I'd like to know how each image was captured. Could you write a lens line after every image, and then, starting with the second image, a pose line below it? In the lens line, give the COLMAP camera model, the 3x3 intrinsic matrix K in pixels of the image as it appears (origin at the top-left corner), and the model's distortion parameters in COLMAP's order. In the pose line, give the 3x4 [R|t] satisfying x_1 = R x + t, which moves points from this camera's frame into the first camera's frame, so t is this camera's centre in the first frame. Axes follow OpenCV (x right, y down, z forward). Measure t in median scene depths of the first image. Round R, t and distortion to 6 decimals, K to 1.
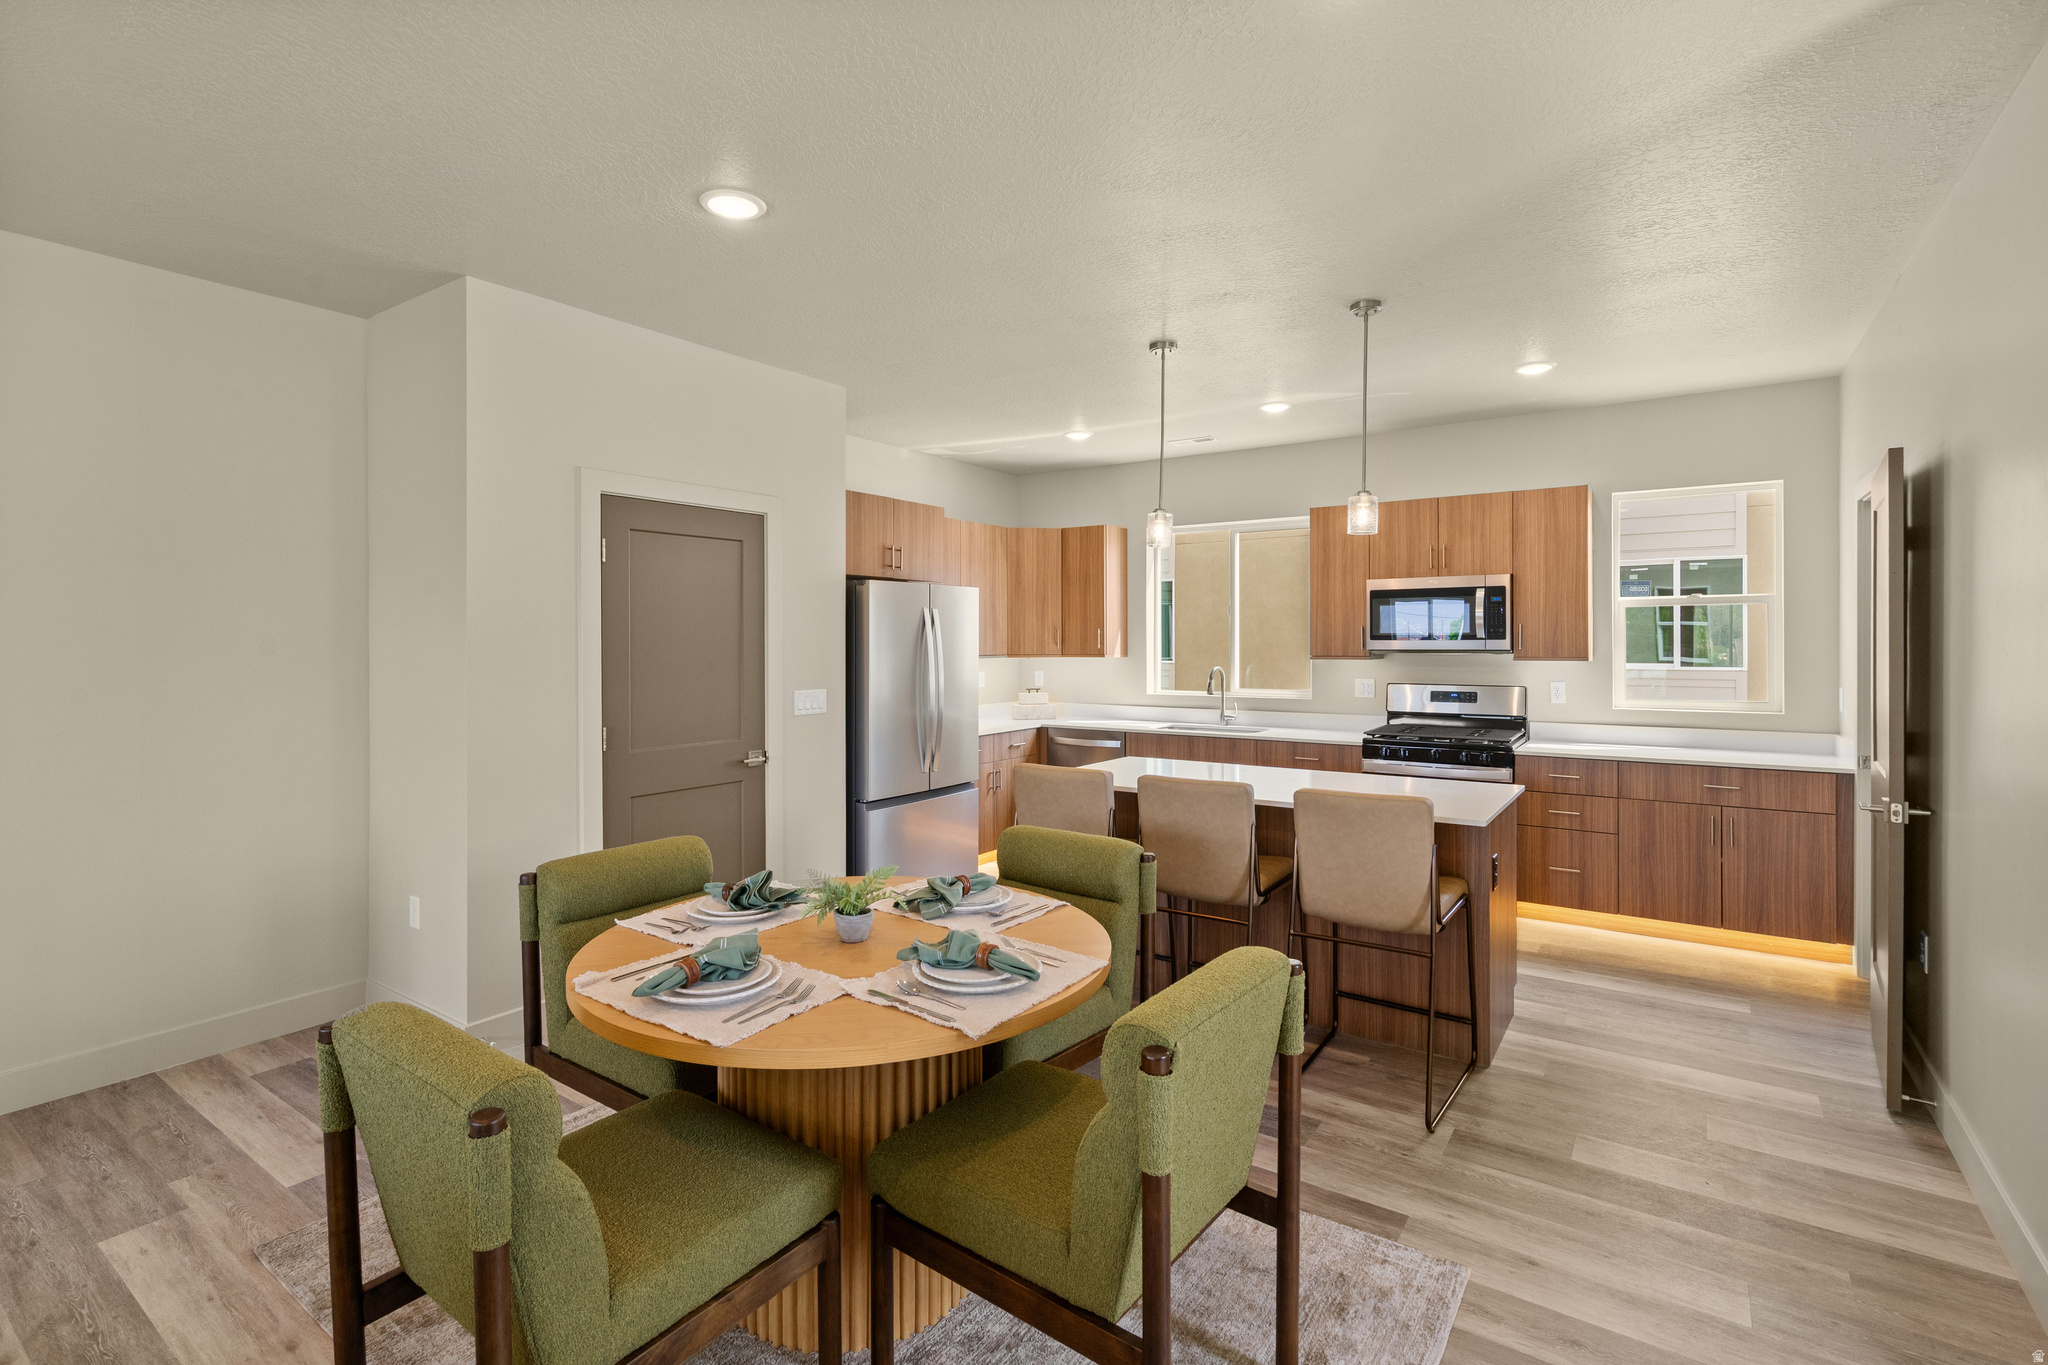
lens RADIAL K [[947.9, 0, 1019.9], [0, 947.9, 652.6], [0, 0, 1]] dist [-0.002362, 0.000594]
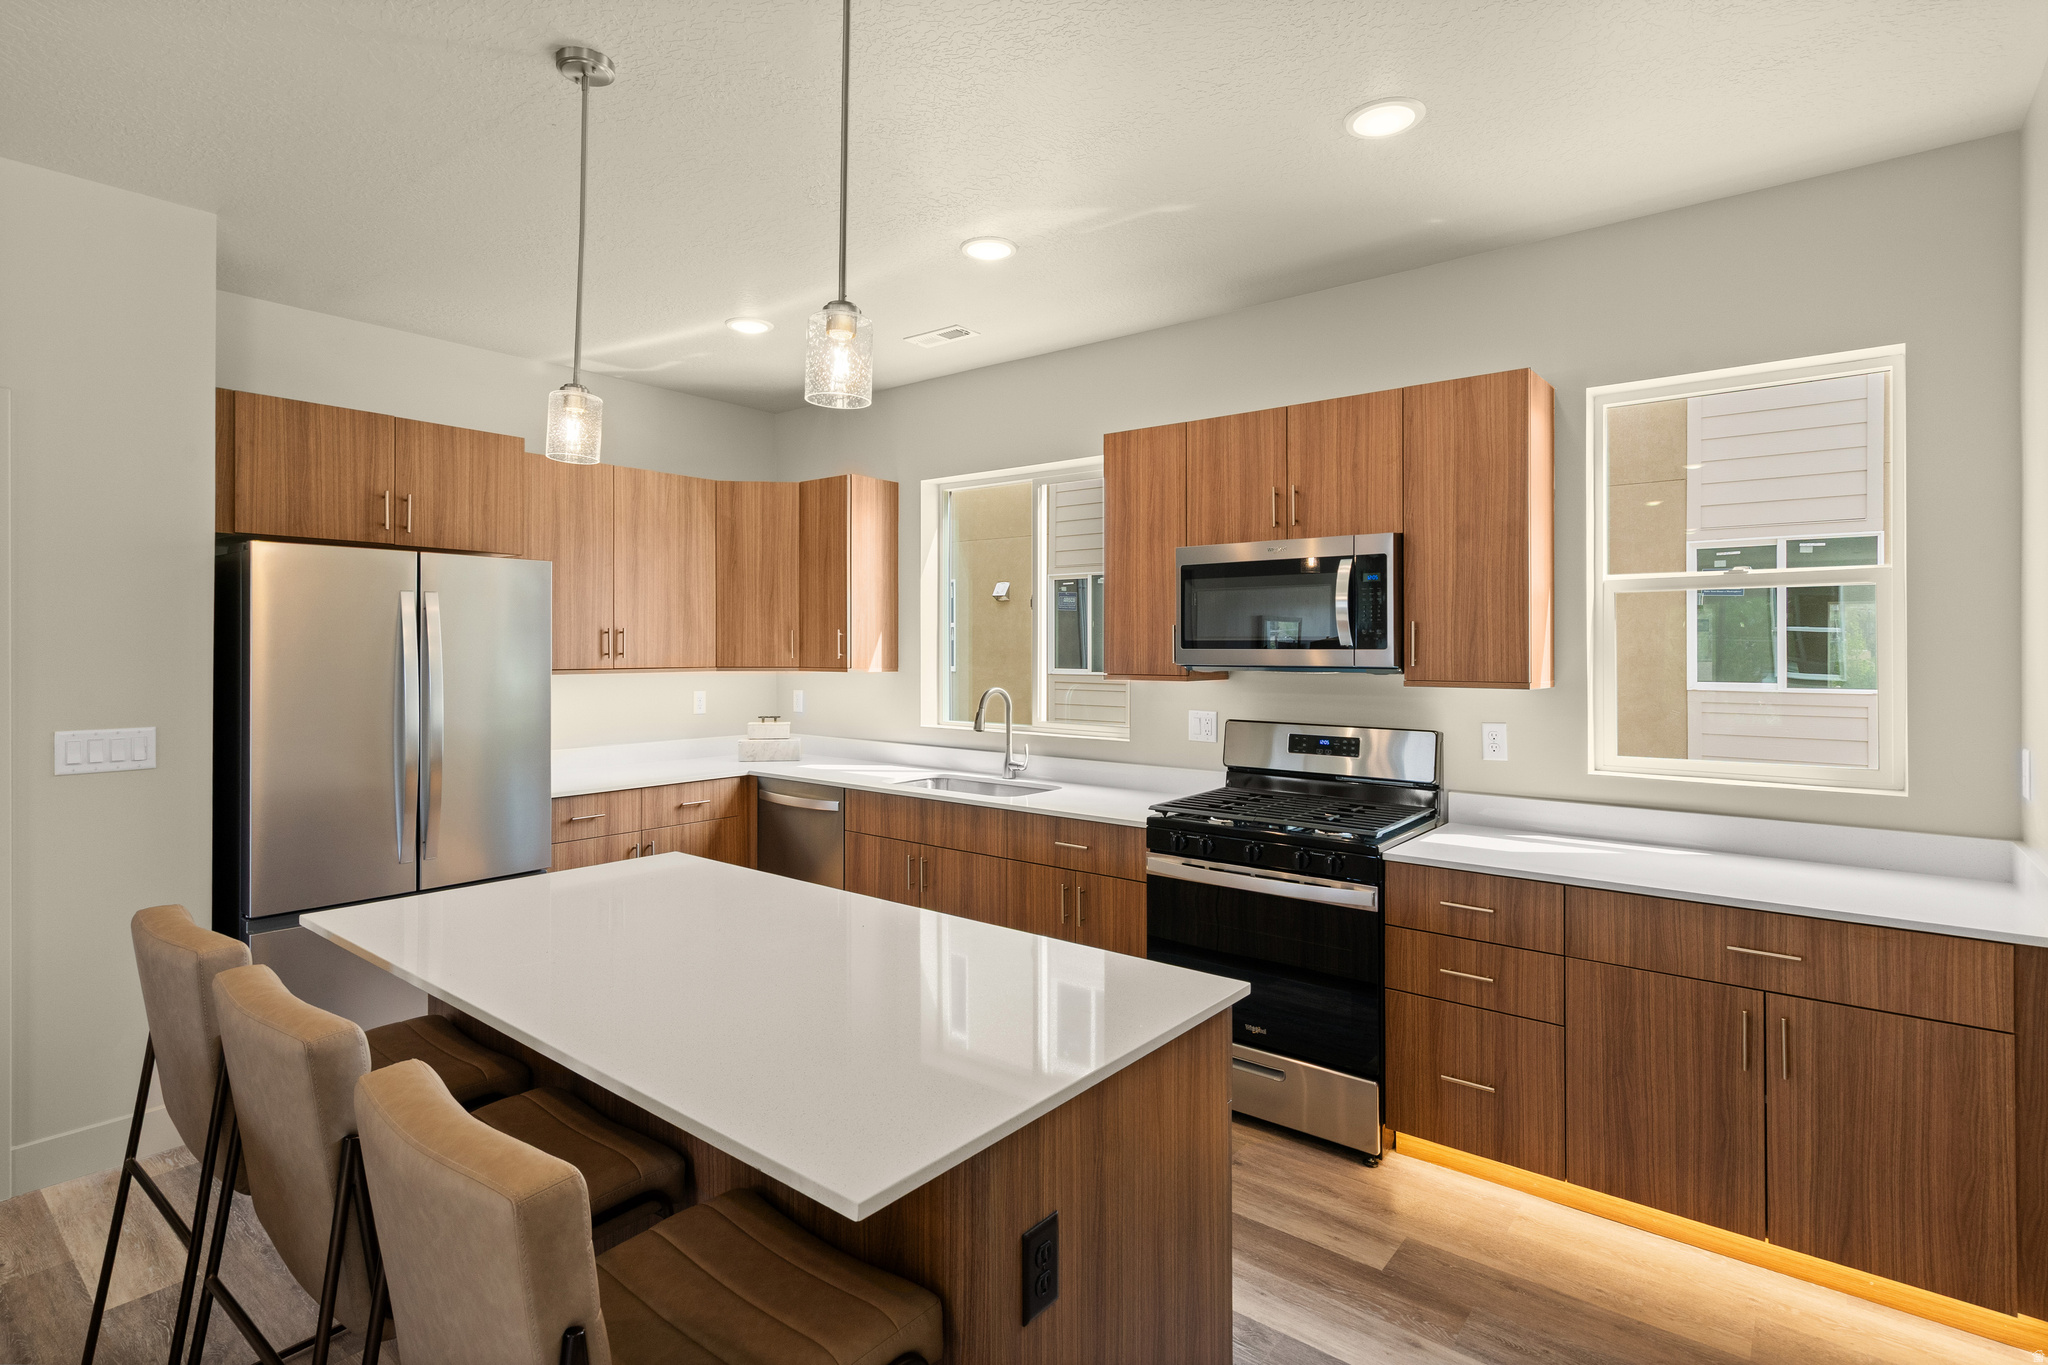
lens RADIAL K [[1003.6, 0, 1015.2], [0, 1003.6, 650.7], [0, 0, 1]] dist [-0.001943, 0.000223]
pose [[0.997269, 0.005523, -0.073642, 0.332230], [-0.006089, 0.999954, -0.007455, -0.006899], [0.073598, 0.007883, 0.997257, 0.384347]]
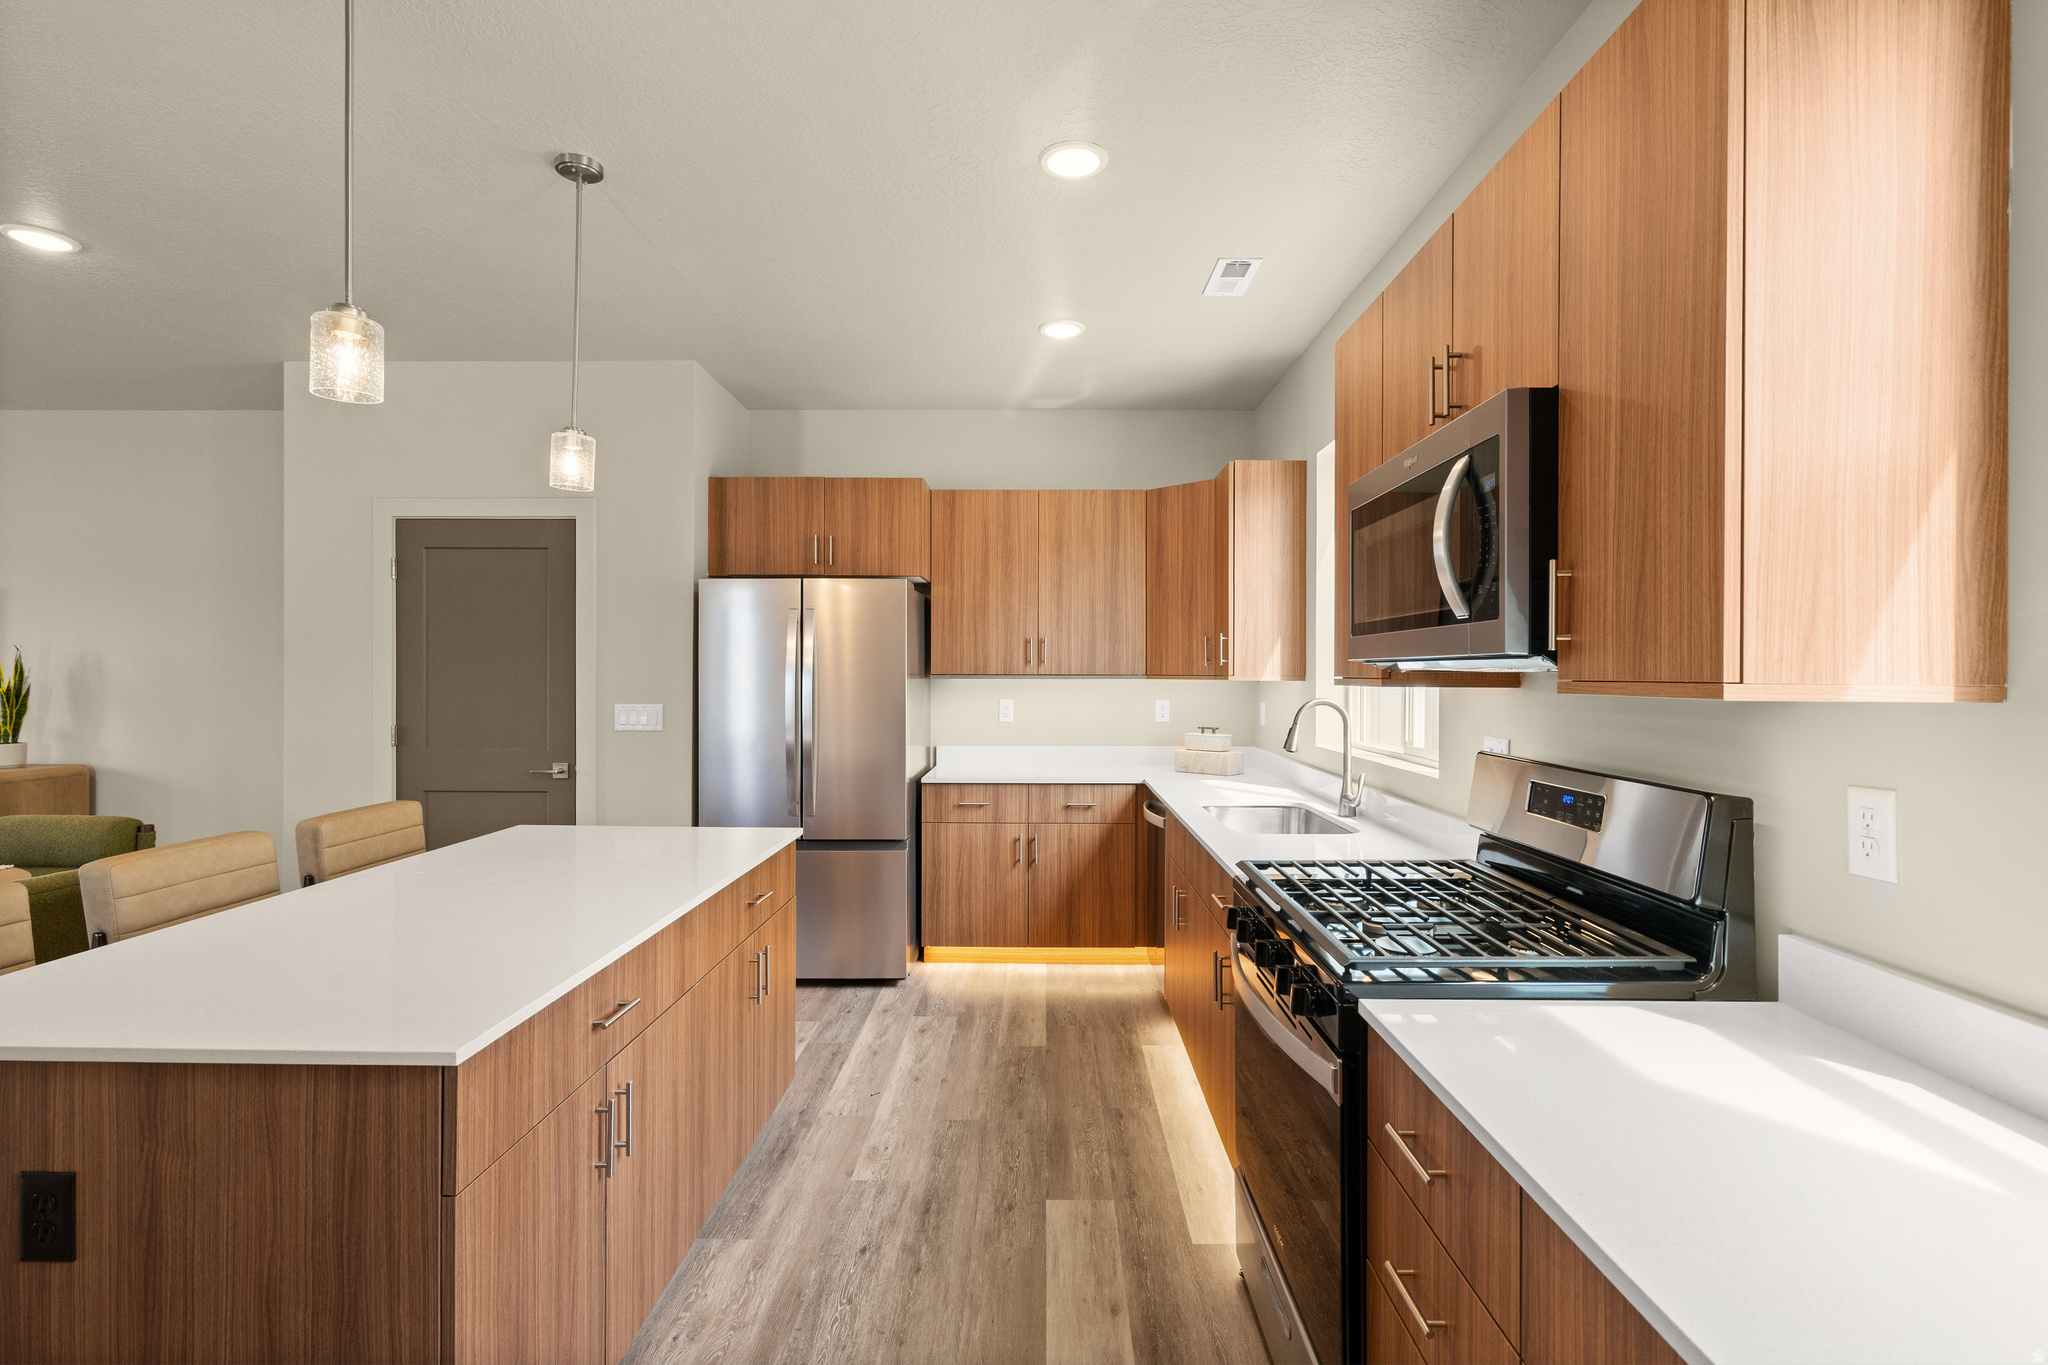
lens RADIAL K [[947.9, 0, 1032.5], [0, 947.9, 678.9], [0, 0, 1]] dist [-0.002362, 0.000594]
pose [[0.567194, 0.010155, -0.823522, 0.659501], [-0.014691, 0.999890, 0.002212, 0.006117], [0.823453, 0.010844, 0.567280, 0.707250]]
